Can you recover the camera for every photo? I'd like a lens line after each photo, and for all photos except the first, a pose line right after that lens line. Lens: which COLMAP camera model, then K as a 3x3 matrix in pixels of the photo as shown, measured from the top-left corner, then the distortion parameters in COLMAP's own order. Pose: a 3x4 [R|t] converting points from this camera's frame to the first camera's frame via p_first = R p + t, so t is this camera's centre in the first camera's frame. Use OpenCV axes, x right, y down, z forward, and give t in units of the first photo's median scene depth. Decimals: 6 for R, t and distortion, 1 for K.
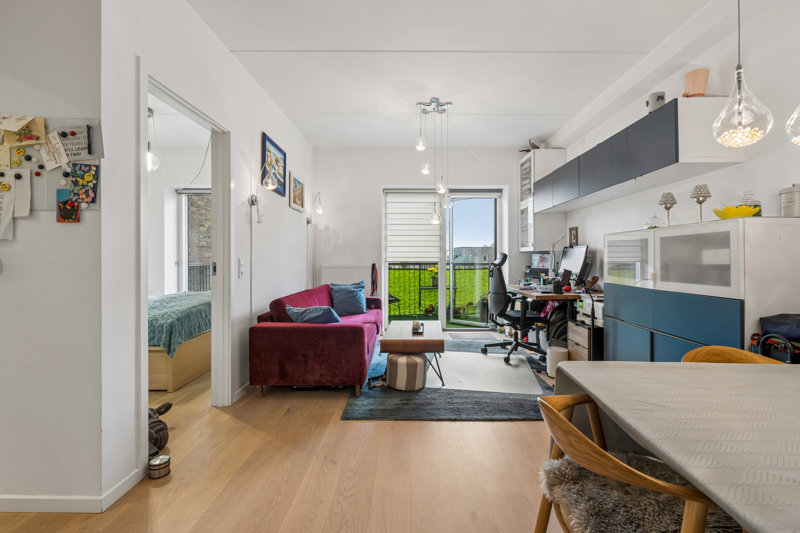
lens RADIAL K [[357.6, 0, 398.0], [0, 357.6, 260.1], [0, 0, 1]] dist [-0.001762, -0.000611]
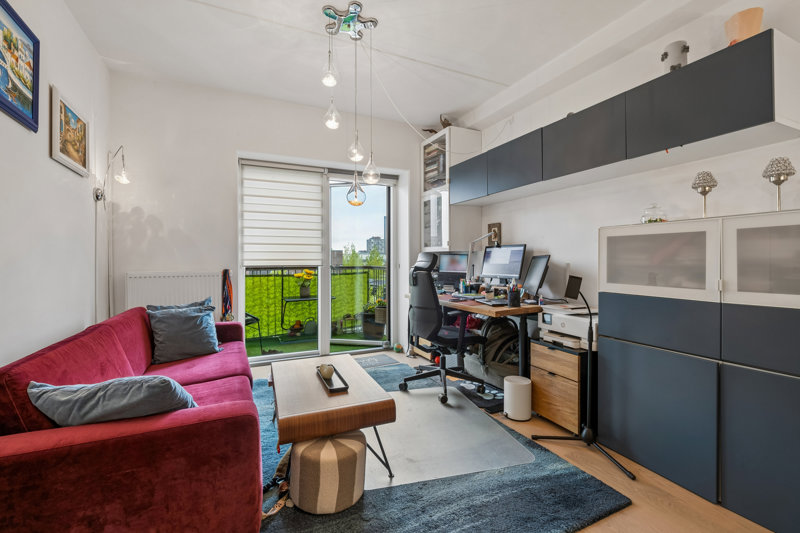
lens RADIAL K [[357.6, 0, 398.0], [0, 357.6, 260.1], [0, 0, 1]] dist [-0.001762, -0.000611]
pose [[0.897048, -0.004420, 0.441912, -0.086404], [0.007259, 0.999962, -0.004732, -0.002333], [-0.441874, 0.007453, 0.897046, 0.328748]]
